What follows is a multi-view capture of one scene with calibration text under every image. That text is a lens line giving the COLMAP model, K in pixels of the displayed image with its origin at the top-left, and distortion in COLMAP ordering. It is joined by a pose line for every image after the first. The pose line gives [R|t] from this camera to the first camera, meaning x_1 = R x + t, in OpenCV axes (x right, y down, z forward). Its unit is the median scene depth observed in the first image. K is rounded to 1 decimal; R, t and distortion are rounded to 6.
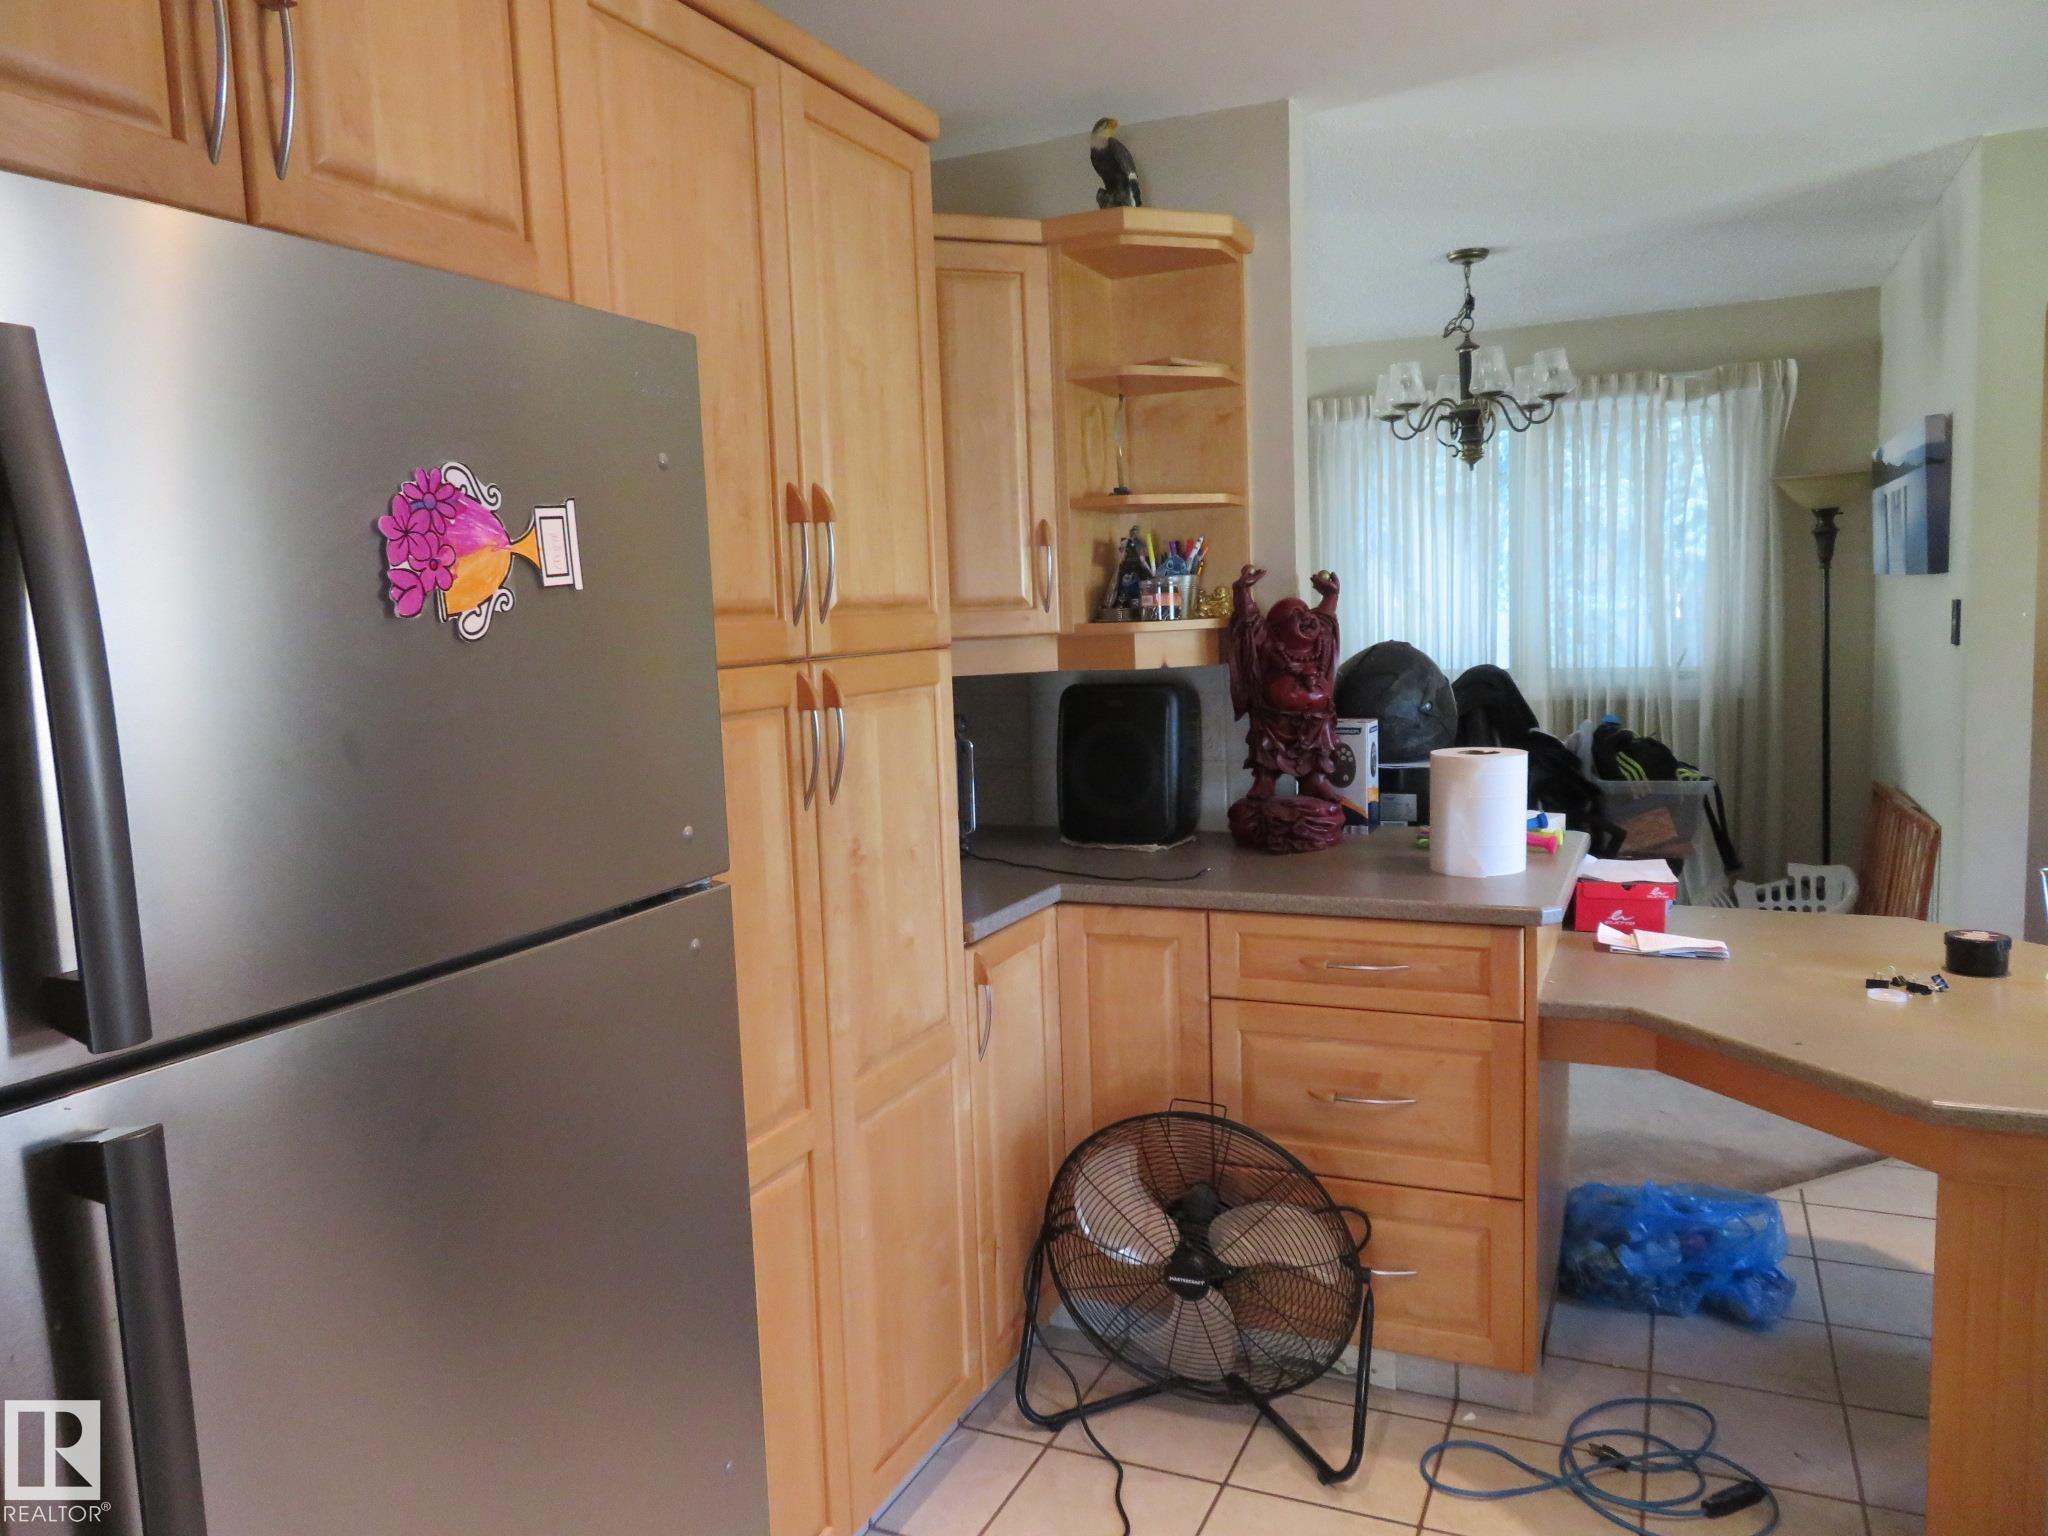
lens RADIAL K [[1484.8, 0, 1024.2], [0, 1484.8, 769.7], [0, 0, 1]] dist [-0.026990, 0.010285]
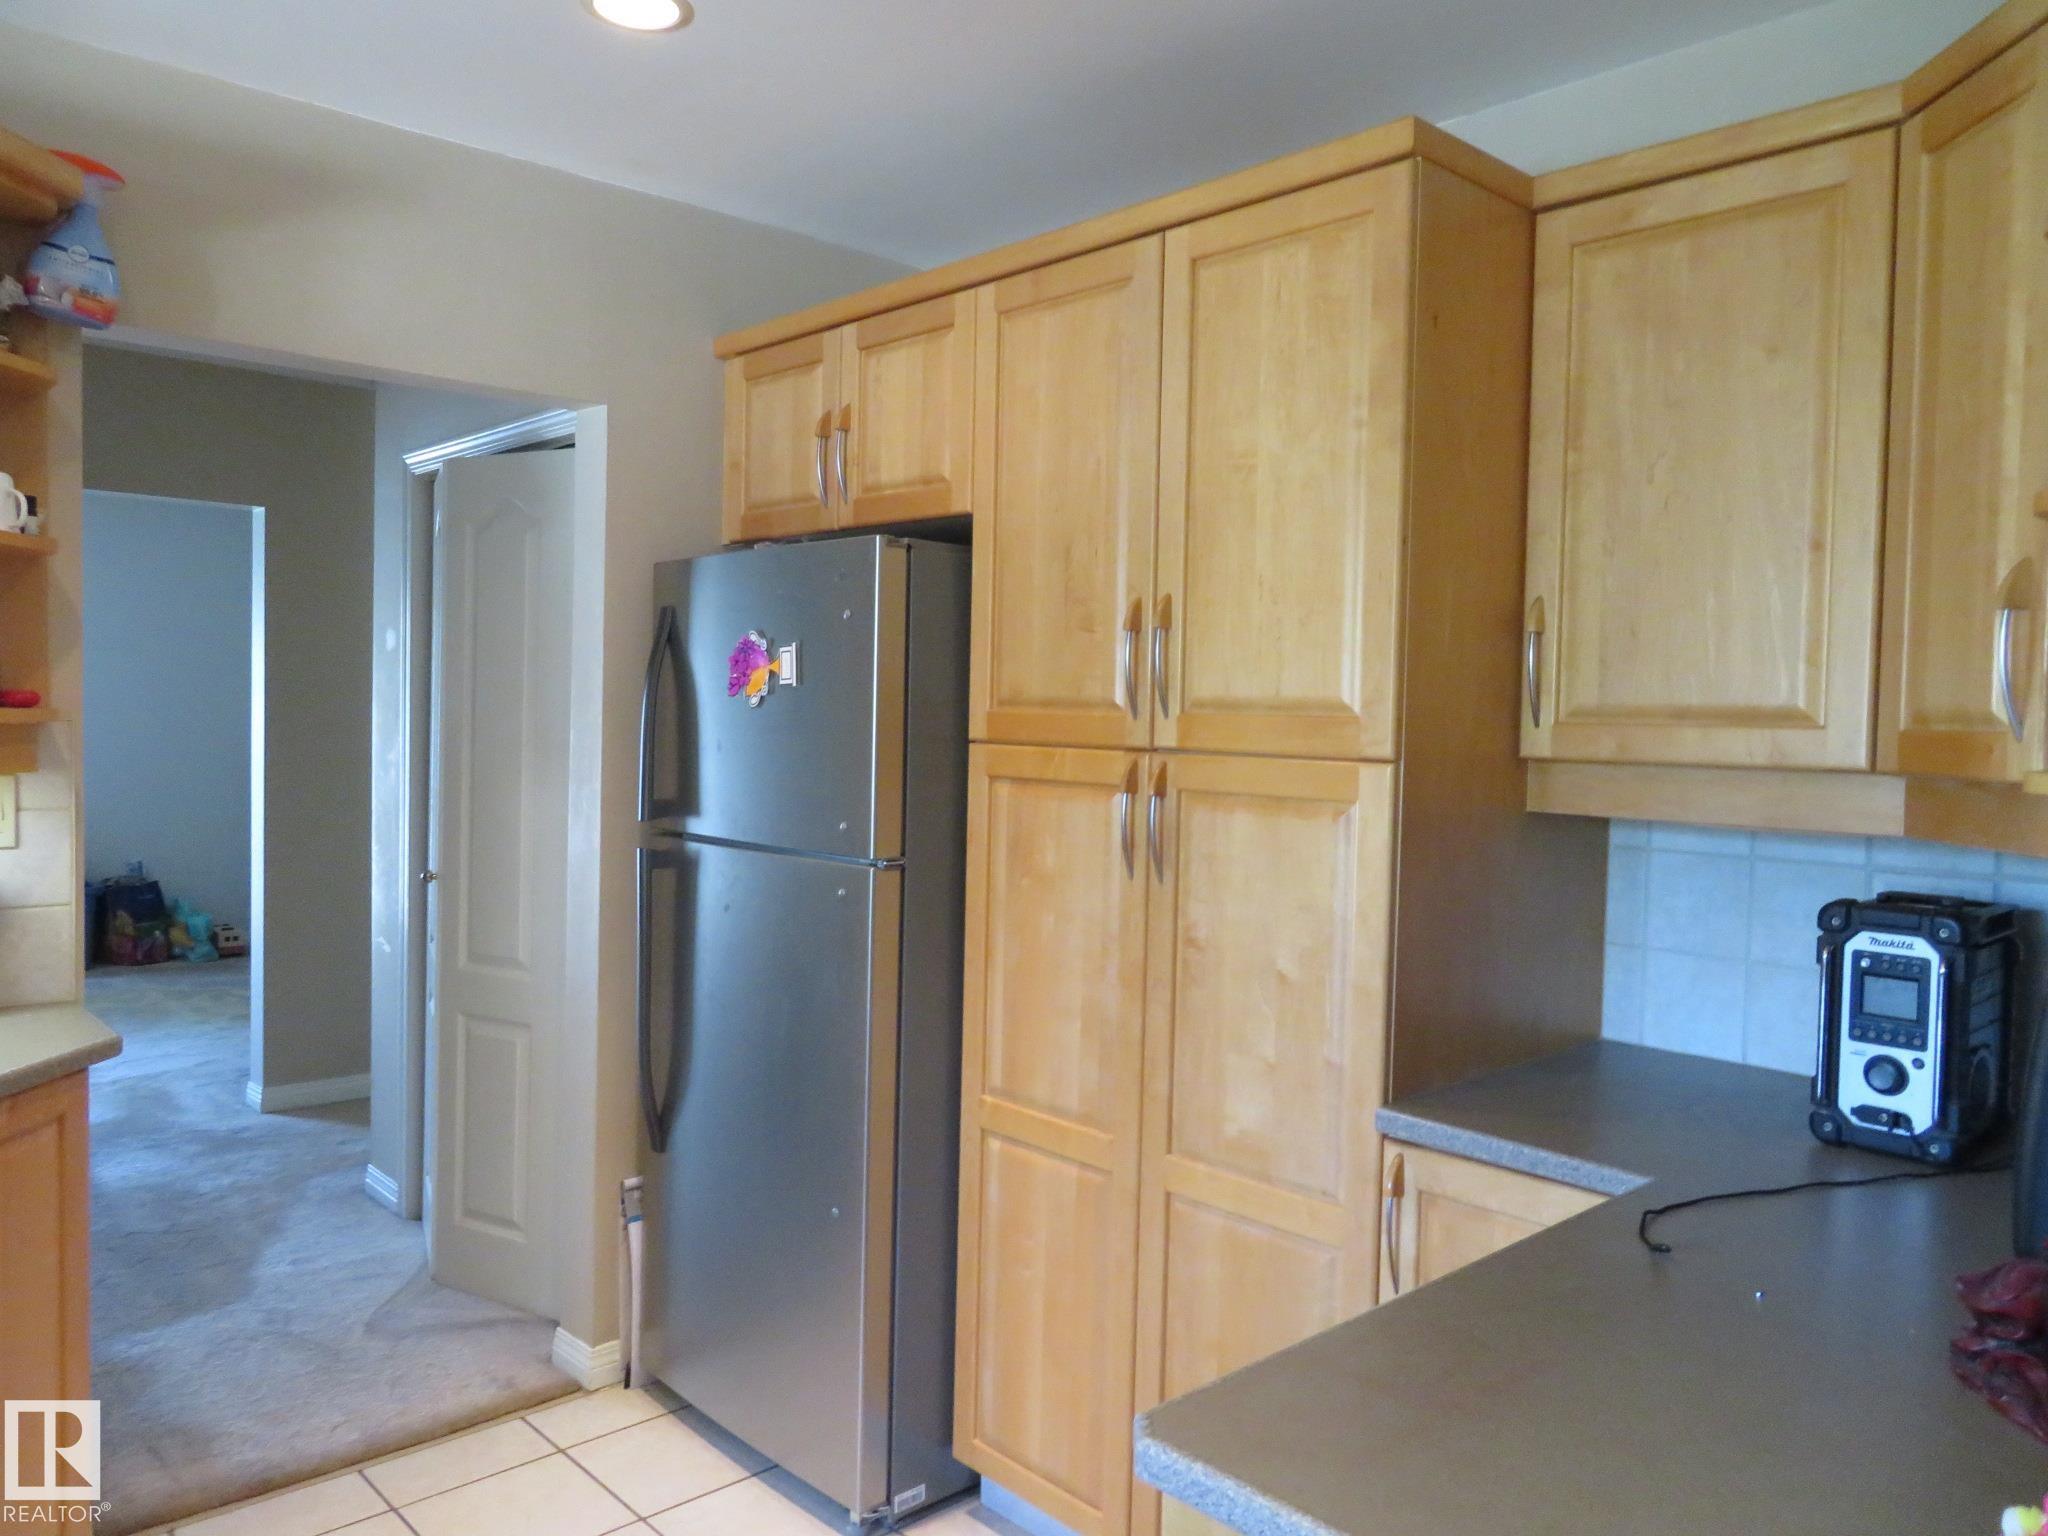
lens RADIAL K [[1484.8, 0, 1023.9], [0, 1484.8, 767.2], [0, 0, 1]] dist [-0.026990, 0.010285]
pose [[-0.394612, 0.054070, -0.917256, 1.465919], [-0.112450, 0.987921, 0.106612, -0.270255], [0.911941, 0.145216, -0.383765, 2.133169]]
